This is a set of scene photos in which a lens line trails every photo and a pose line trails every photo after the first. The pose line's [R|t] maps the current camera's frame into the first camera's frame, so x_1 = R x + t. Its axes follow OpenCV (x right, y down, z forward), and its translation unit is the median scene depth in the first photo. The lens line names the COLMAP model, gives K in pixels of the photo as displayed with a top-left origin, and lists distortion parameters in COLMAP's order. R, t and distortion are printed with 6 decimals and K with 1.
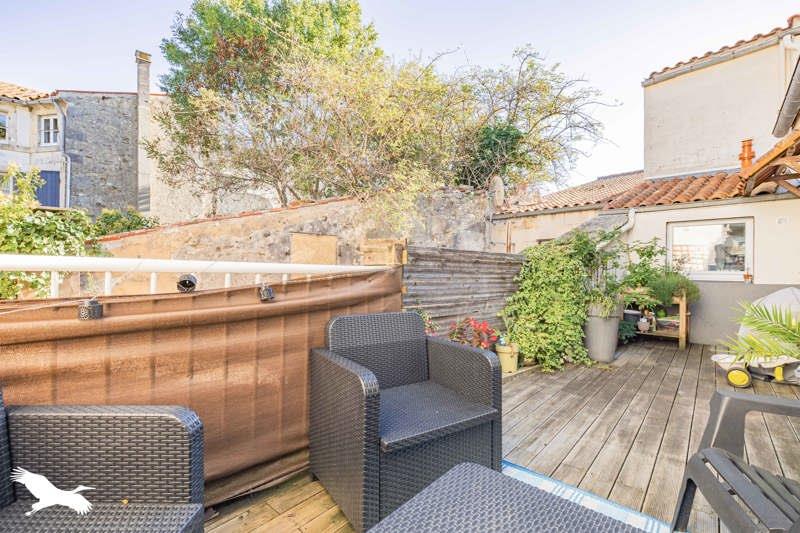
lens RADIAL K [[358.2, 0, 401.5], [0, 358.2, 267.2], [0, 0, 1]] dist [0.009841, -0.000071]
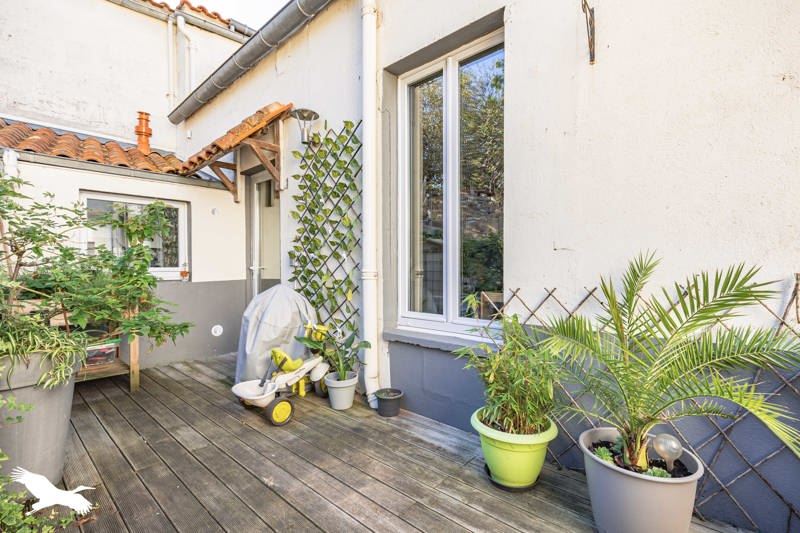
lens RADIAL K [[358.2, 0, 401.4], [0, 358.2, 267.4], [0, 0, 1]] dist [0.009841, -0.000071]
pose [[0.001049, -0.013752, 0.999905, 0.132418], [0.003212, 0.999900, 0.013749, 0.002003], [-0.999994, 0.003197, 0.001093, 0.496124]]
